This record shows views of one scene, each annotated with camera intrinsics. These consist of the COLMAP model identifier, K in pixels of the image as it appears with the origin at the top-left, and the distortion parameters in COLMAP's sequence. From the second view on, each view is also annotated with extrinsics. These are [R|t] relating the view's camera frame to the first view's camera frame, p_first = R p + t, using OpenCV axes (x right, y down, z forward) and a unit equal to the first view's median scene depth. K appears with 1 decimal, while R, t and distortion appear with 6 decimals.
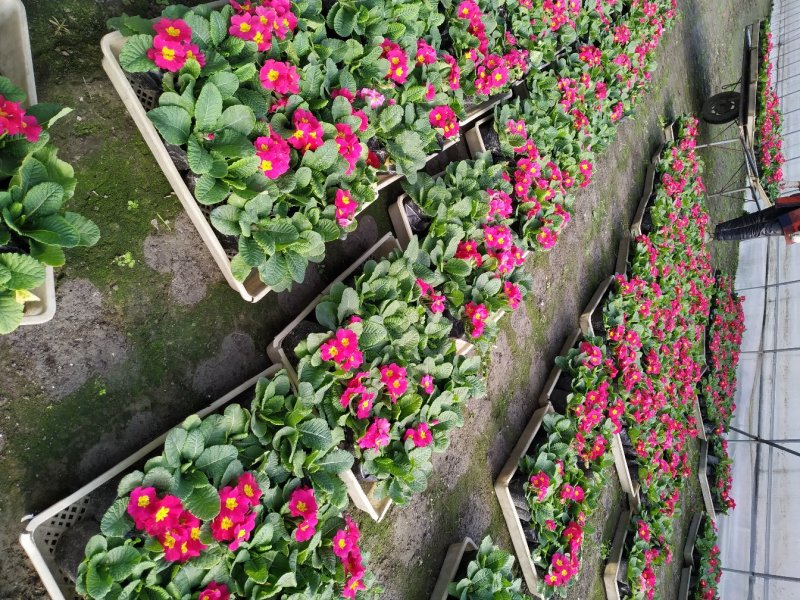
lens RADIAL K [[565.3, 0, 397.0], [0, 565.3, 290.3], [0, 0, 1]] dist [0.048366, -0.077301]
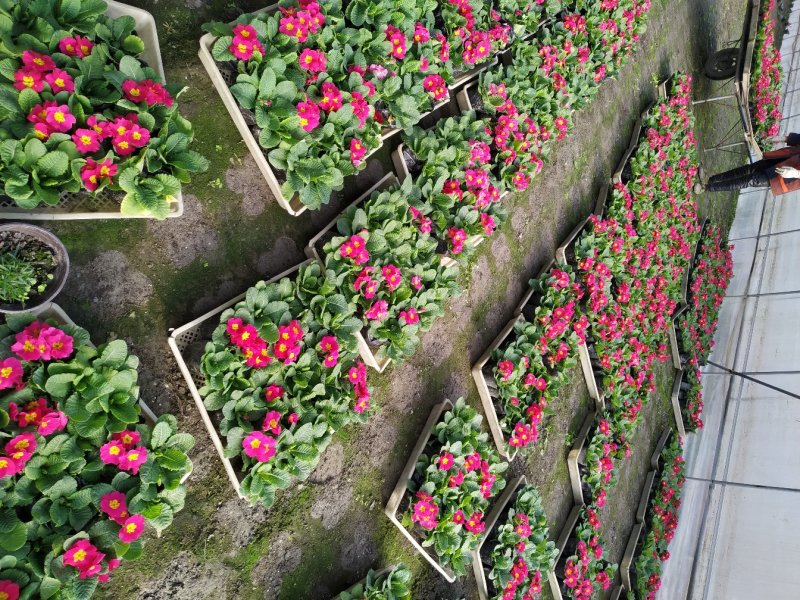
lens RADIAL K [[565.3, 0, 397.0], [0, 565.3, 290.3], [0, 0, 1]] dist [0.048366, -0.077301]
pose [[0.999340, 0.012443, -0.034124, 0.040010], [-0.009797, 0.997012, 0.076626, 0.059834], [0.034976, -0.076242, 0.996476, -0.294460]]
